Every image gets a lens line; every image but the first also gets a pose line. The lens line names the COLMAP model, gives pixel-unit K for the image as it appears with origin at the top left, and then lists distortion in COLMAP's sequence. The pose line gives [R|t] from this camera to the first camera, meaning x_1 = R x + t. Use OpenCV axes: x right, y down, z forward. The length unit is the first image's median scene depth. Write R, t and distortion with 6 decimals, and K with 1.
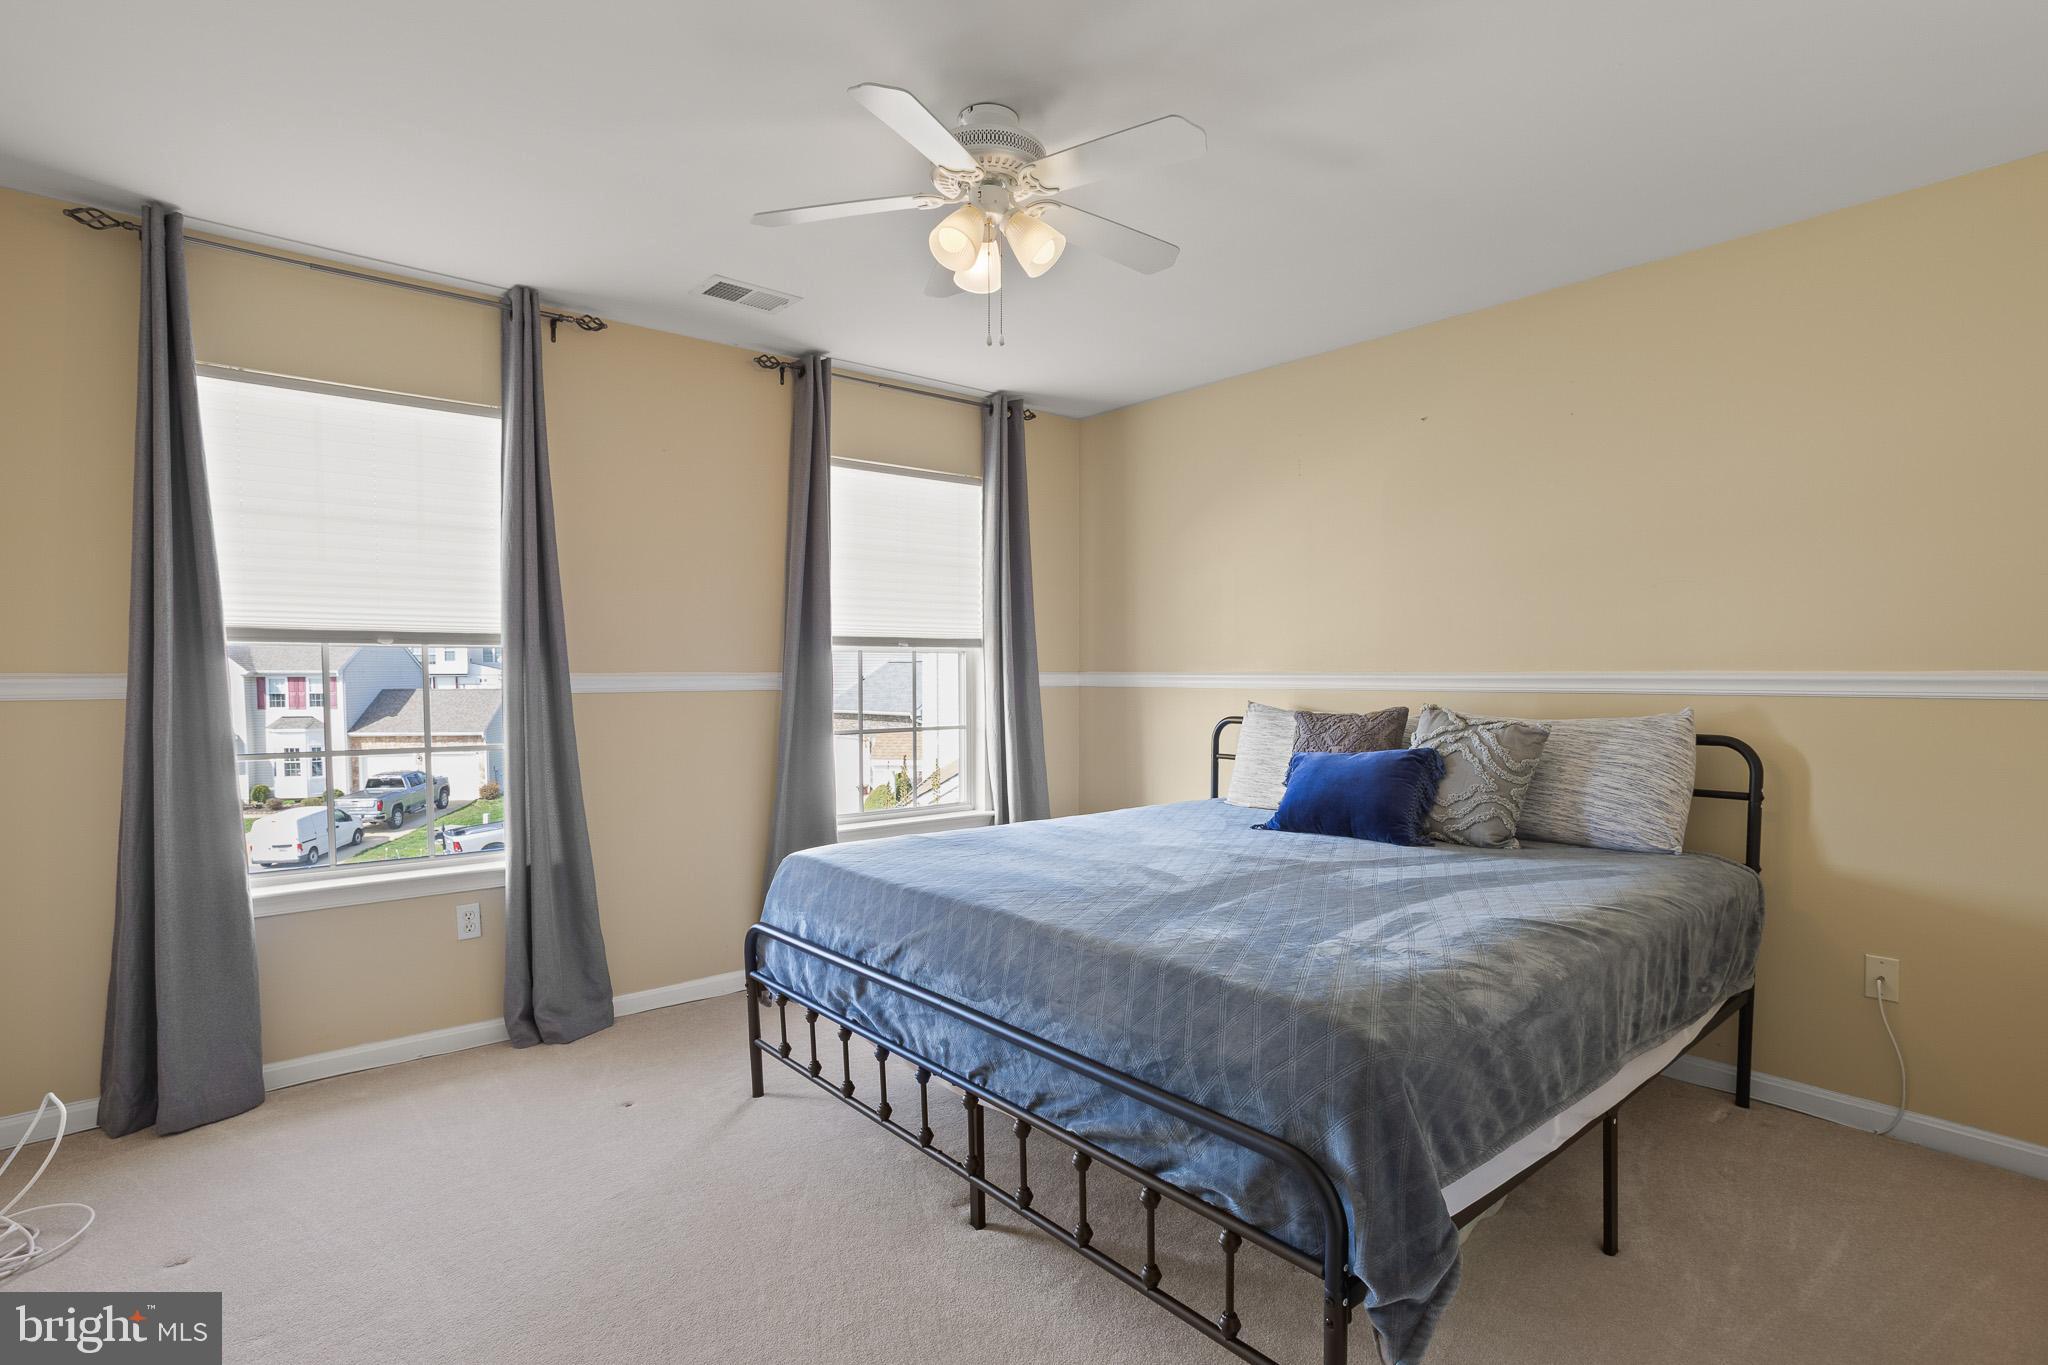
lens RADIAL K [[985.2, 0, 1021.6], [0, 985.2, 677.0], [0, 0, 1]] dist [-0.007166, 0.000577]
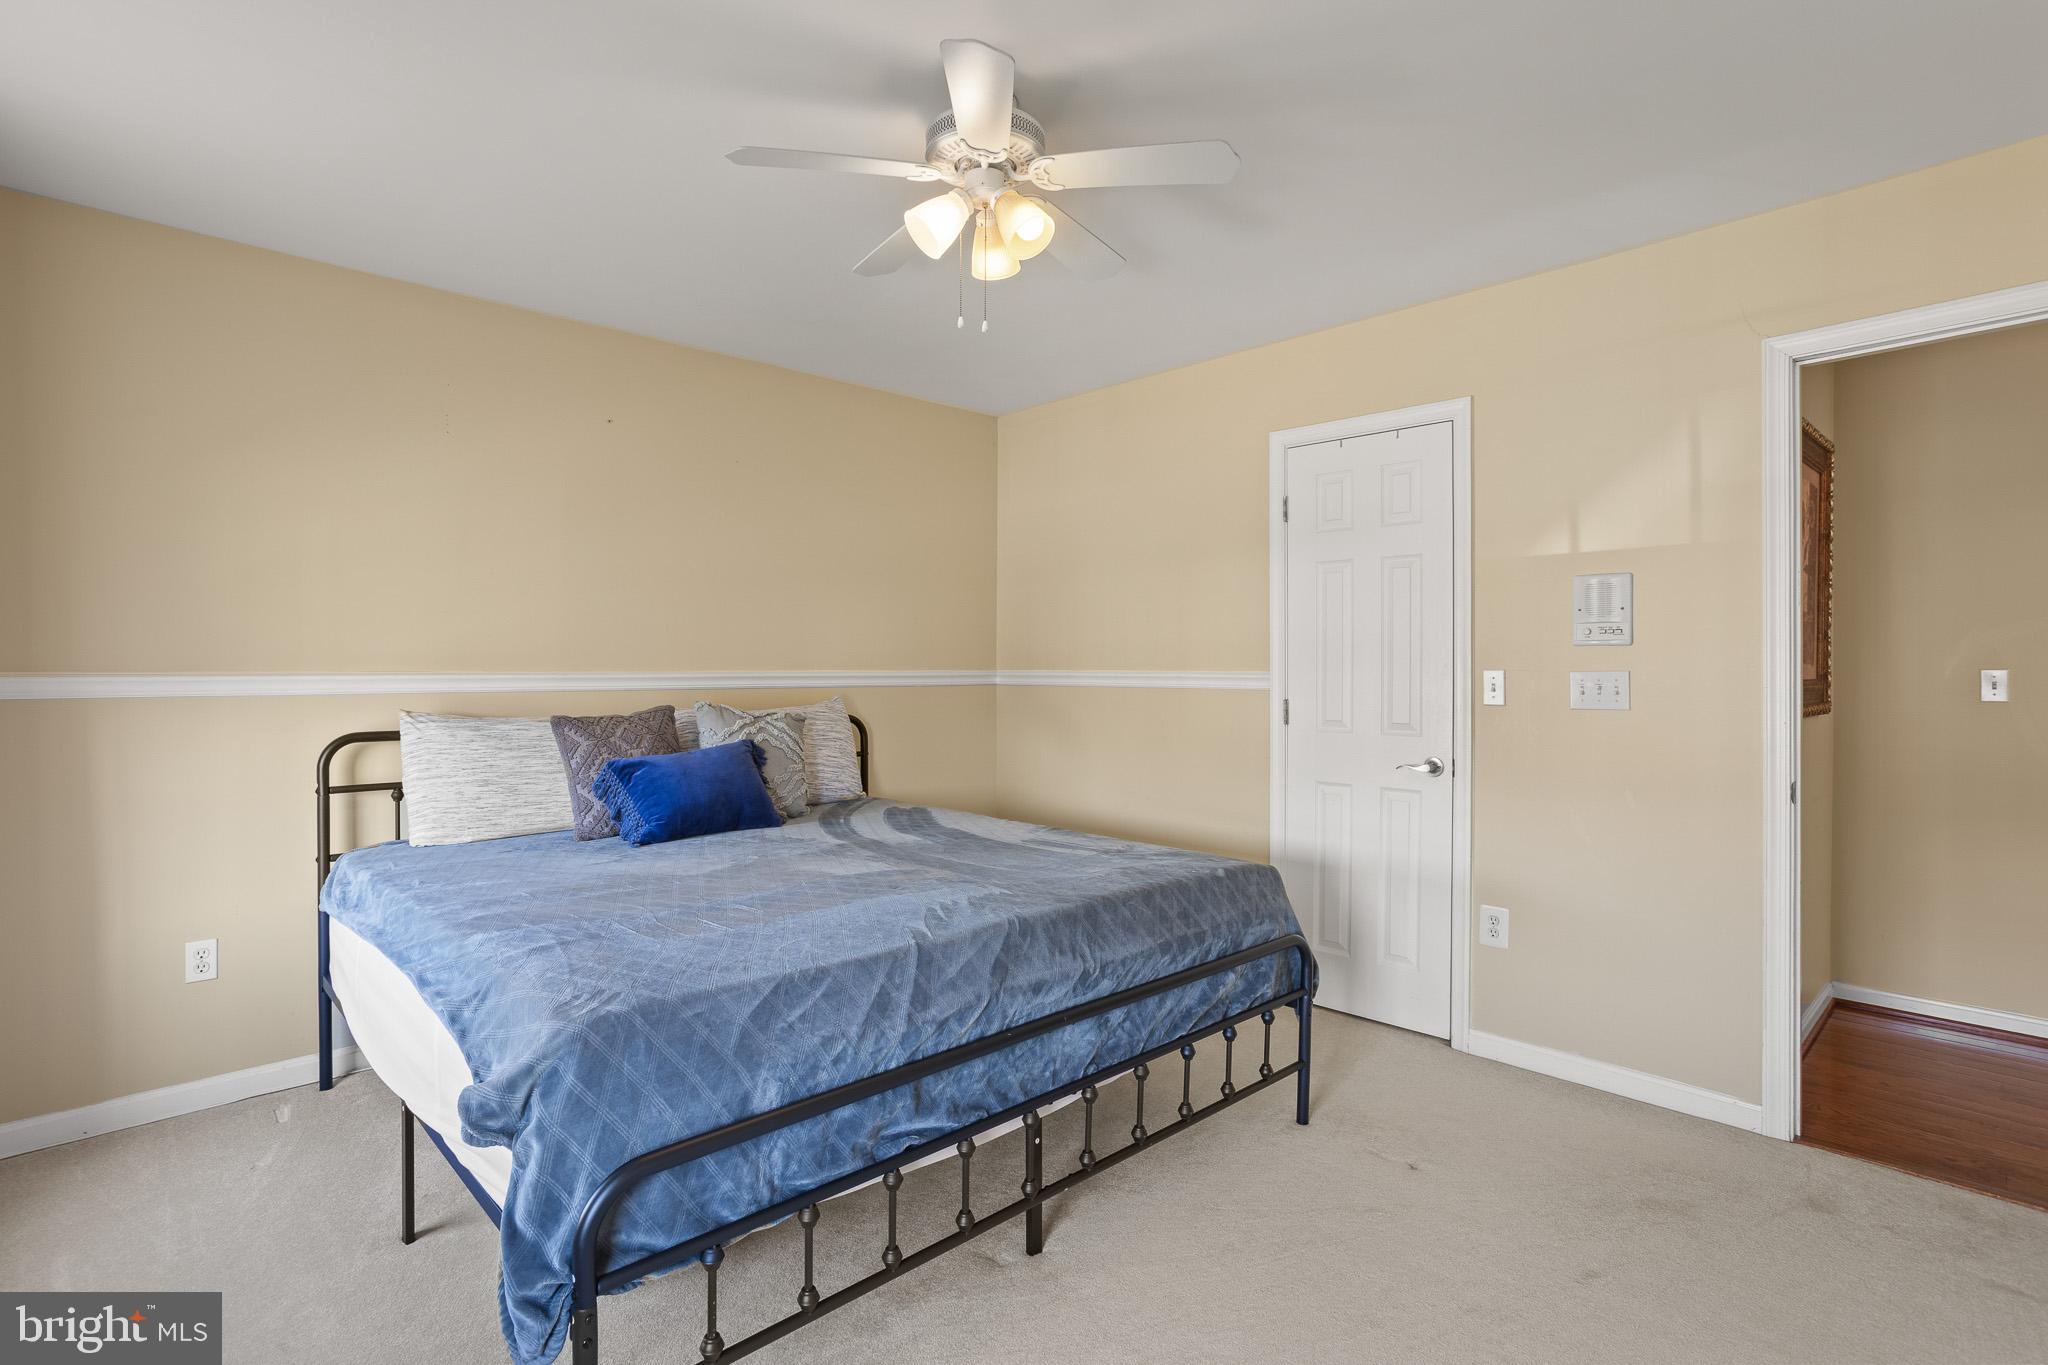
lens RADIAL K [[985.2, 0, 1021.1], [0, 985.2, 679.9], [0, 0, 1]] dist [-0.007166, 0.000577]
pose [[-0.063557, -0.001831, 0.997977, -0.627962], [0.010530, 0.999941, 0.002505, 0.006001], [-0.997923, 0.010668, -0.063534, 0.682682]]
